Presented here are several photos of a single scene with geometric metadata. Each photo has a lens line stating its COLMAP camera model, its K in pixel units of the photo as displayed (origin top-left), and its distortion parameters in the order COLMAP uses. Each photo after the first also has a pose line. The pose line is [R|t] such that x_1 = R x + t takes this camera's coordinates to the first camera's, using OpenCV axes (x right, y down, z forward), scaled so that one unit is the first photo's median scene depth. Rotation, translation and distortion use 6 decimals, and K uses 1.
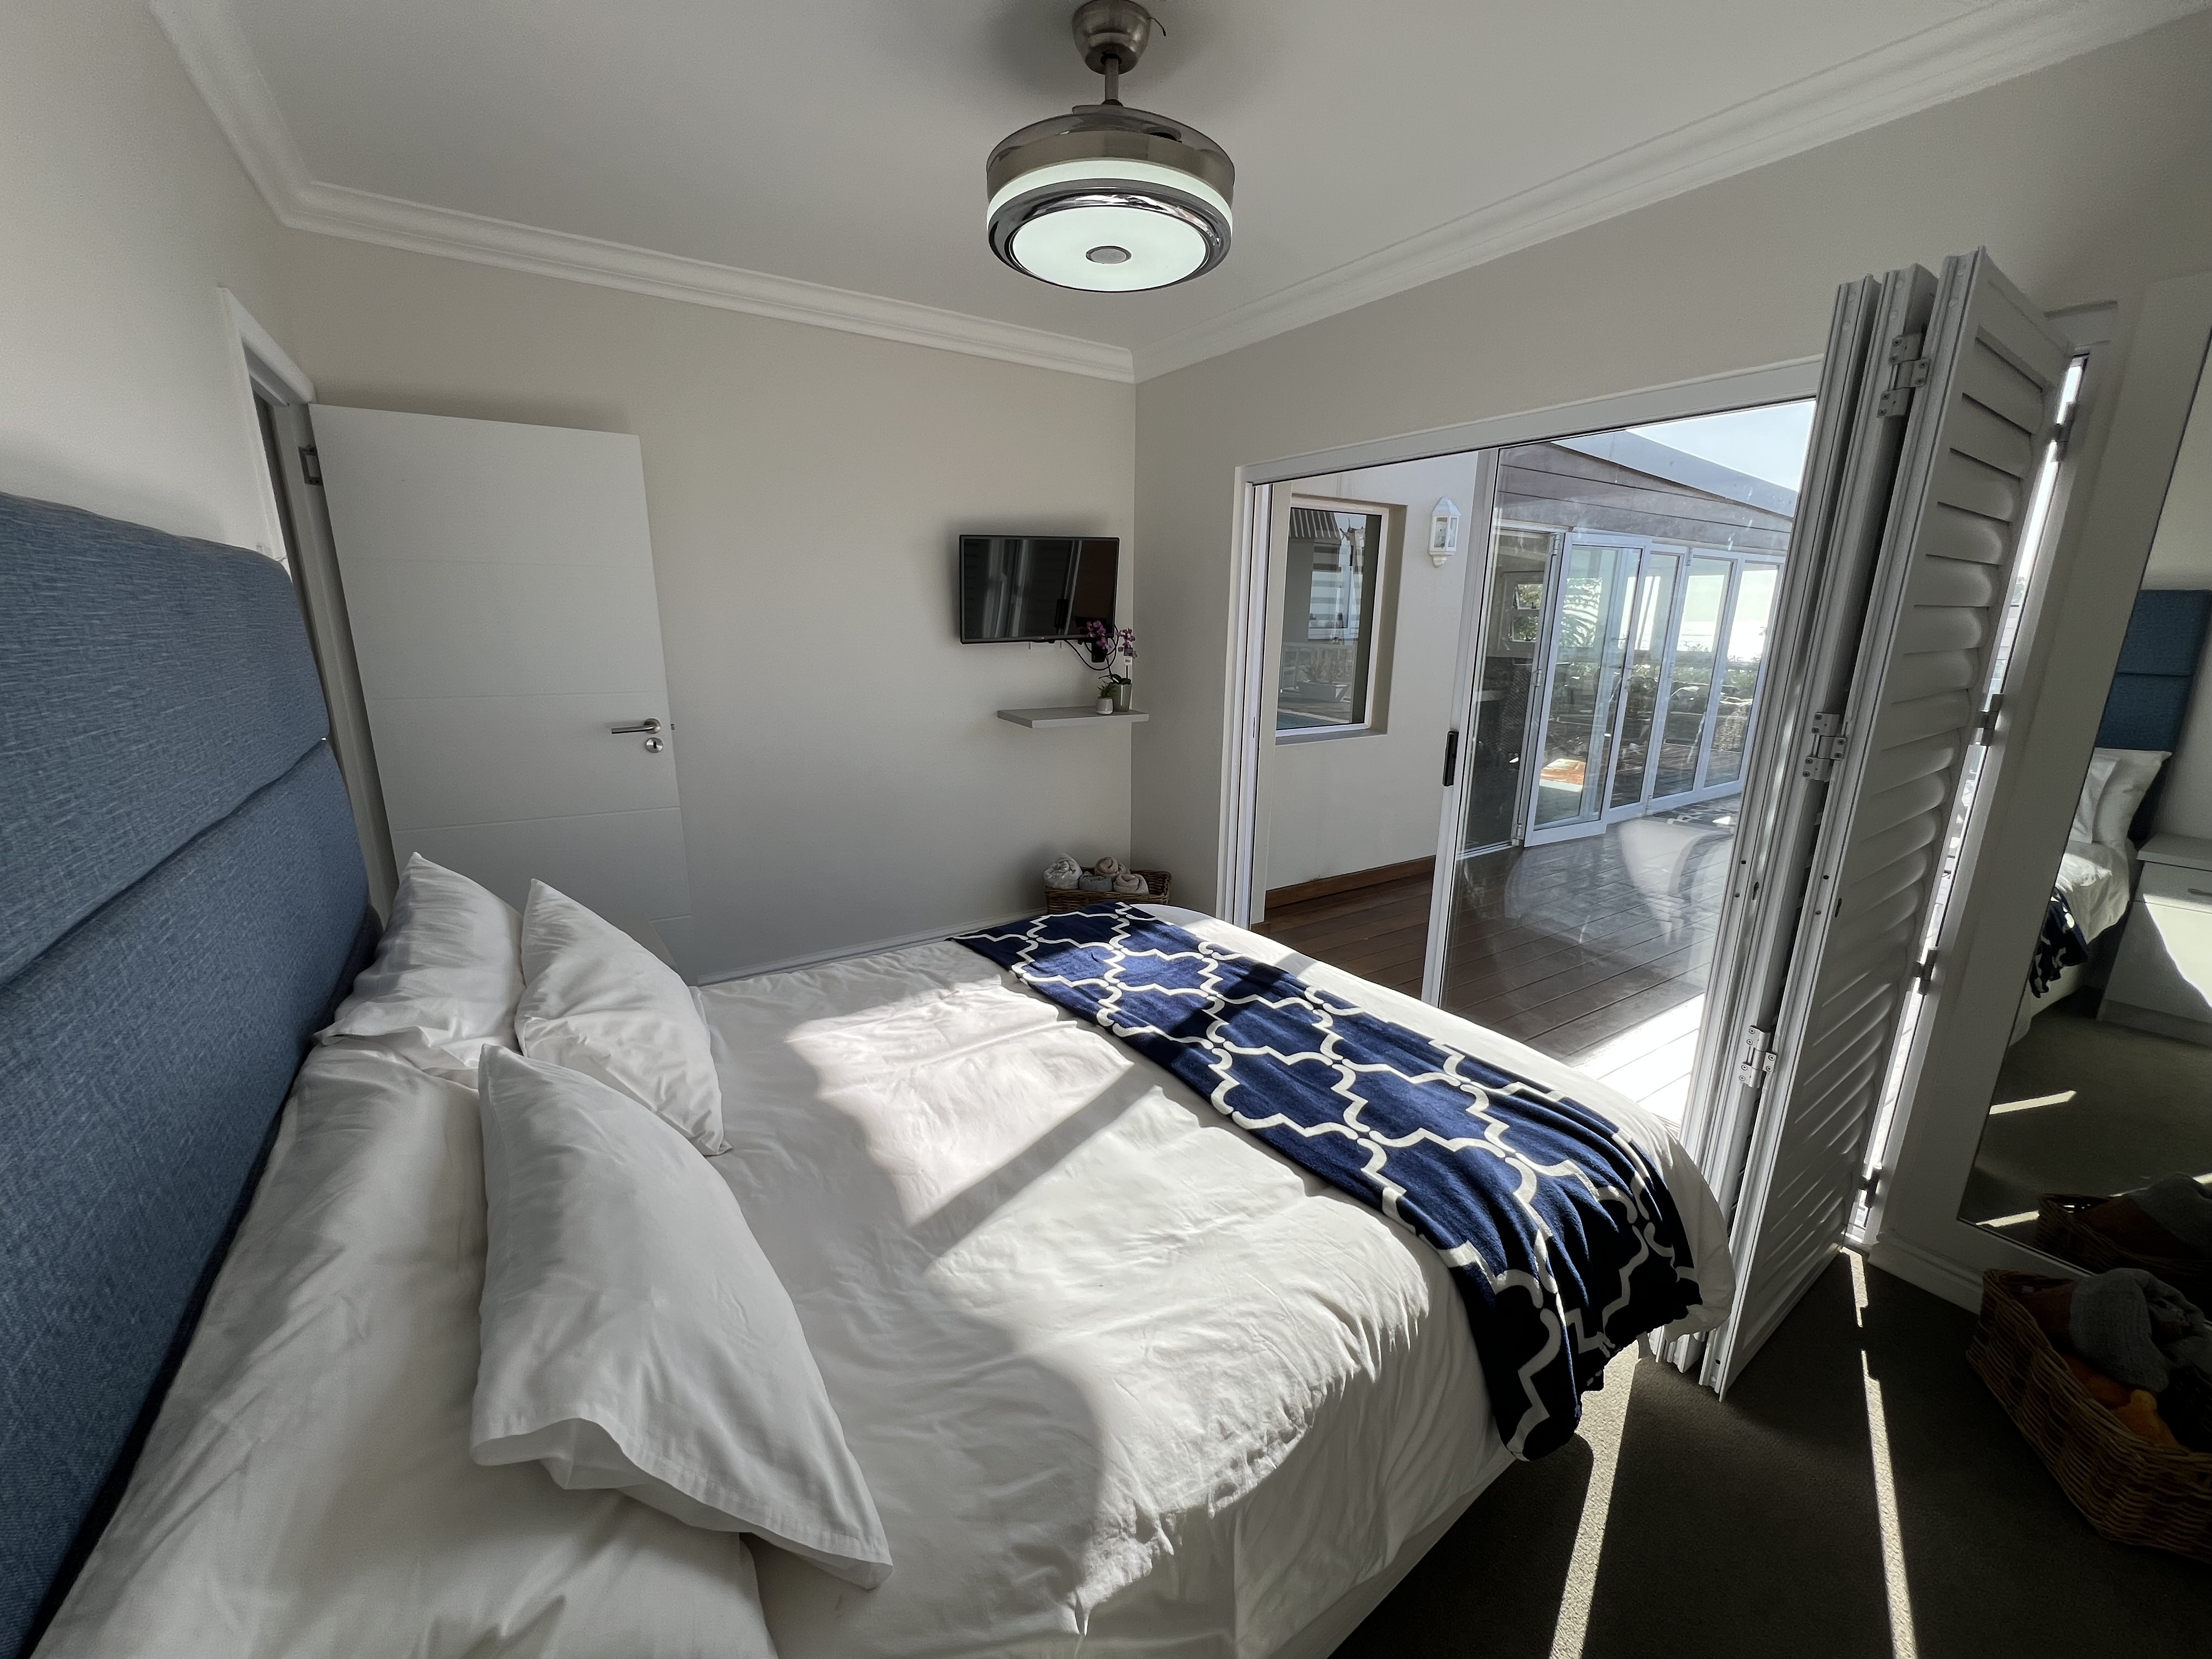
lens RADIAL K [[886.2, 0, 1101.0], [0, 886.2, 831.8], [0, 0, 1]] dist [-0.000240, -0.000014]
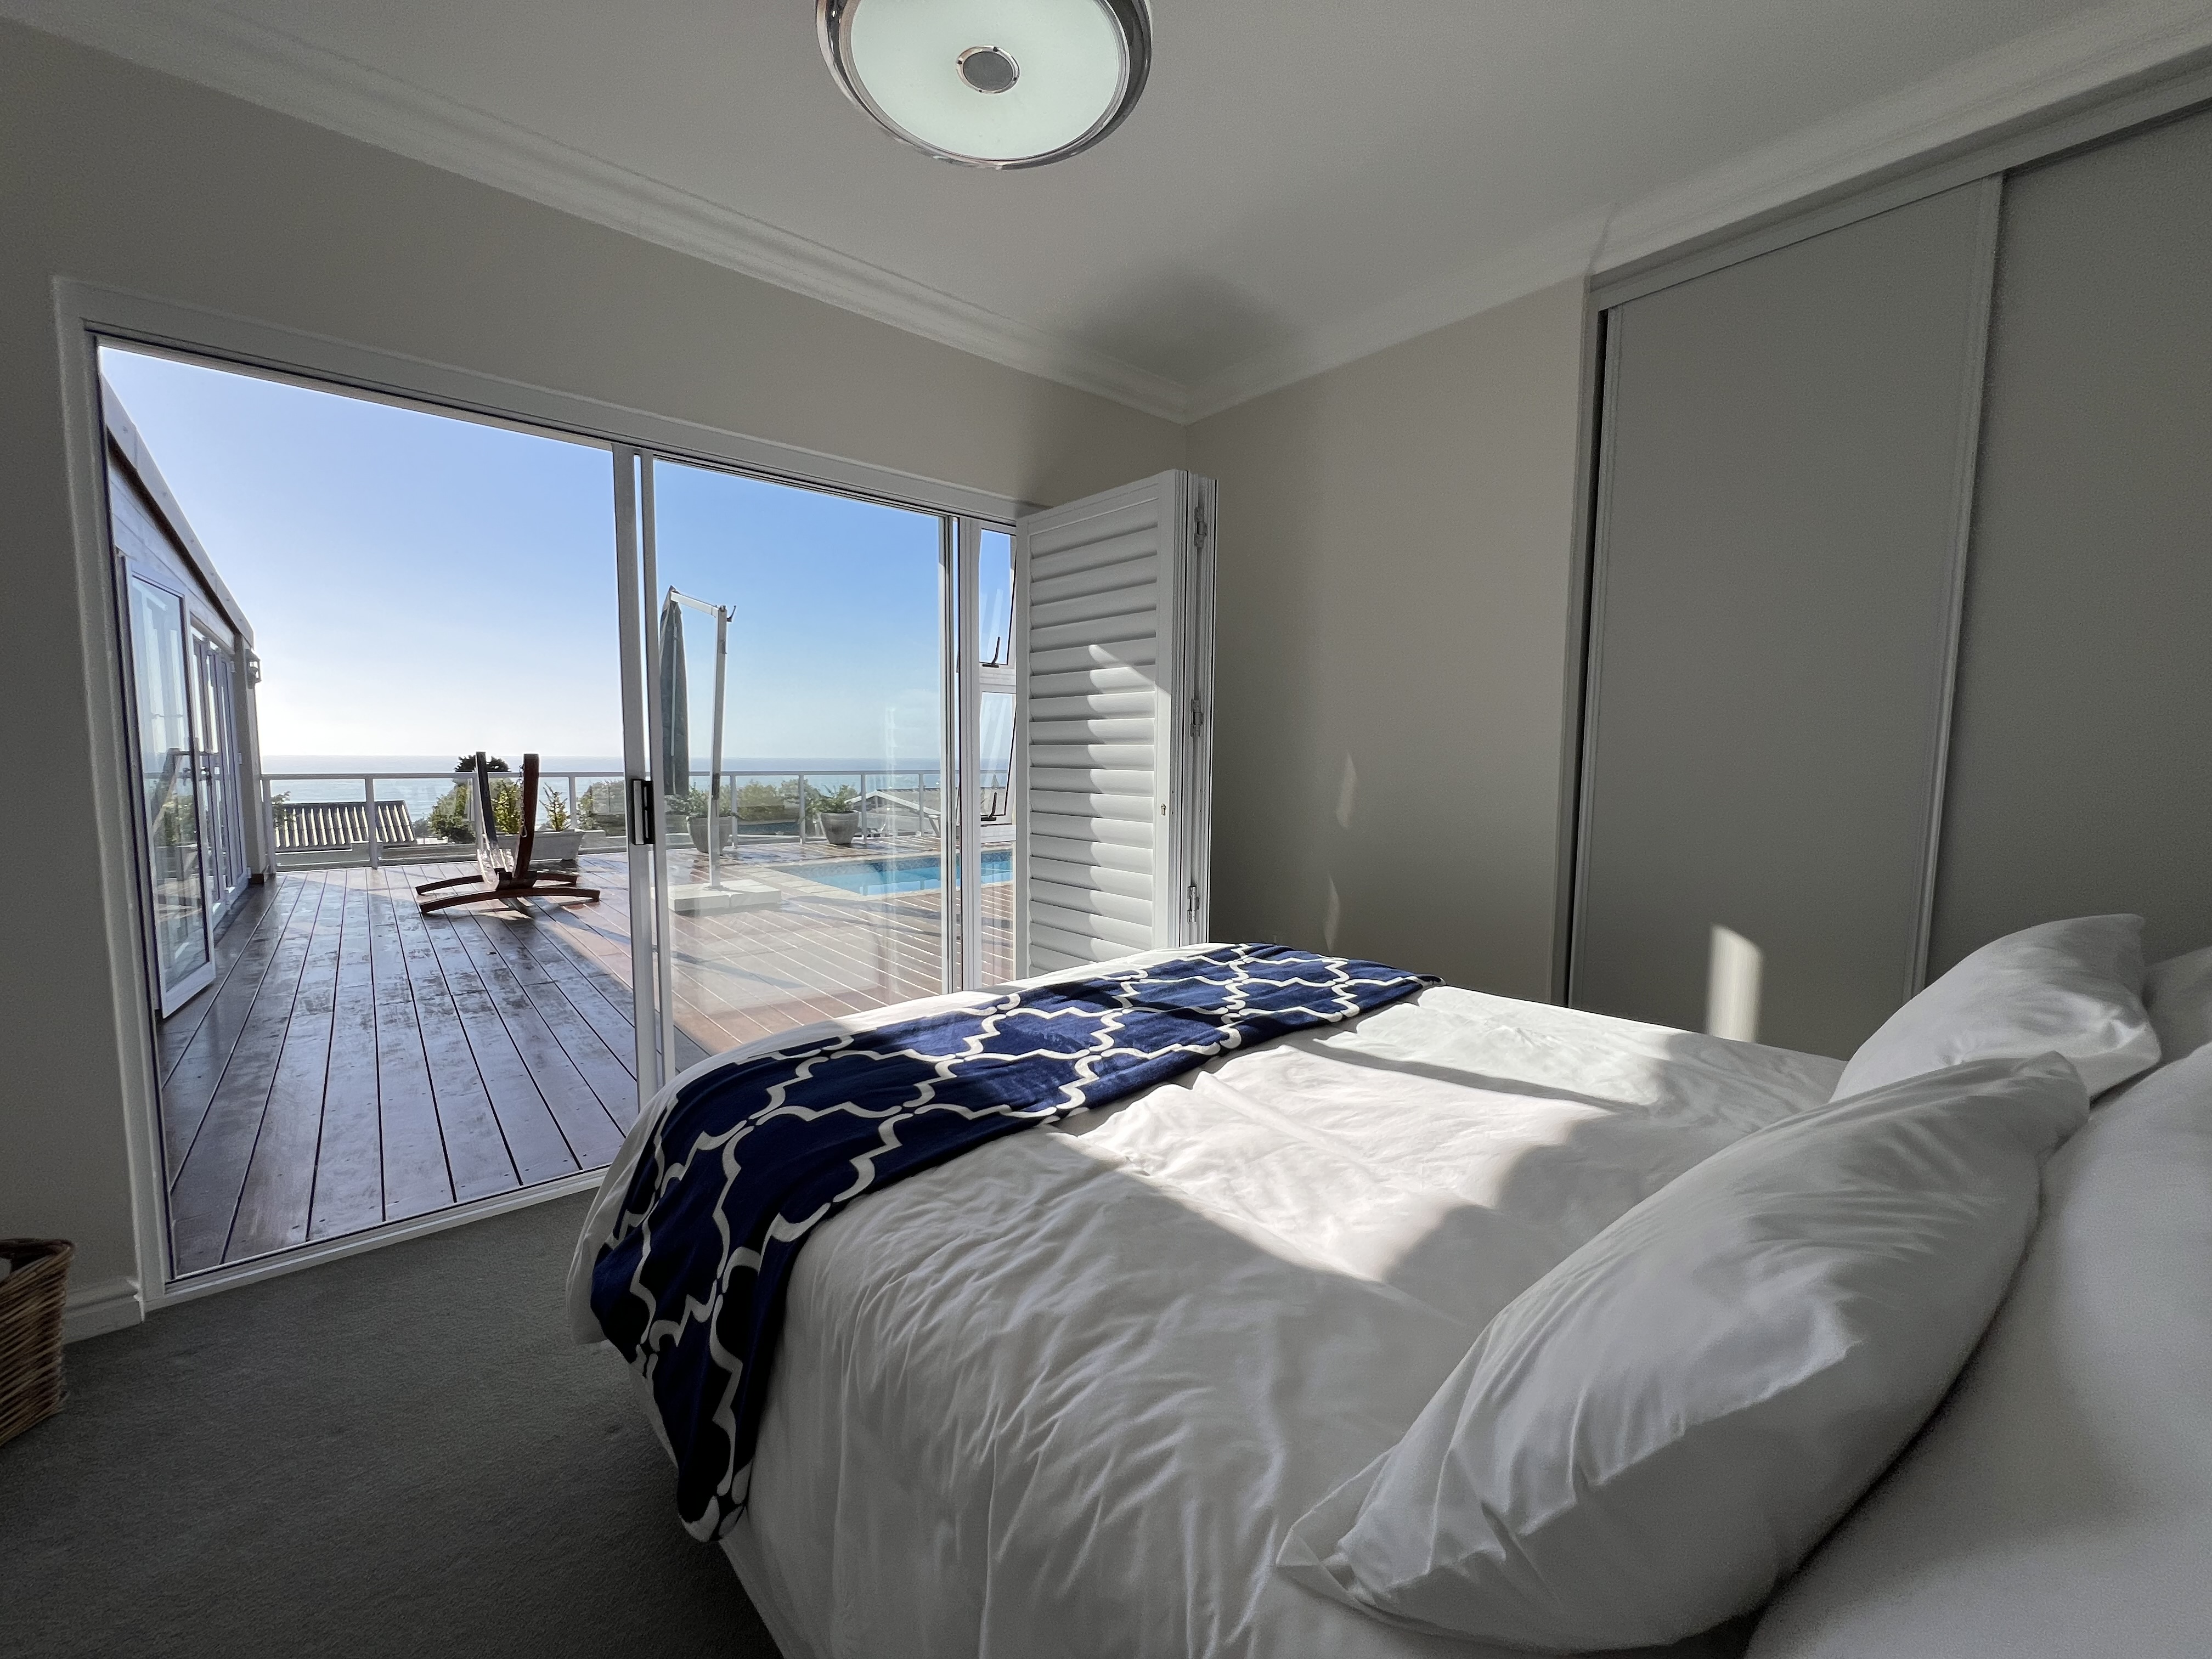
lens RADIAL K [[880.3, 0, 1100.6], [0, 880.3, 833.2], [0, 0, 1]] dist [-0.001193, 0.000209]
pose [[-0.120736, -0.094986, 0.988130, -0.726354], [0.231251, 0.965334, 0.121051, -0.099837], [-0.965373, 0.243121, -0.094585, 1.048039]]
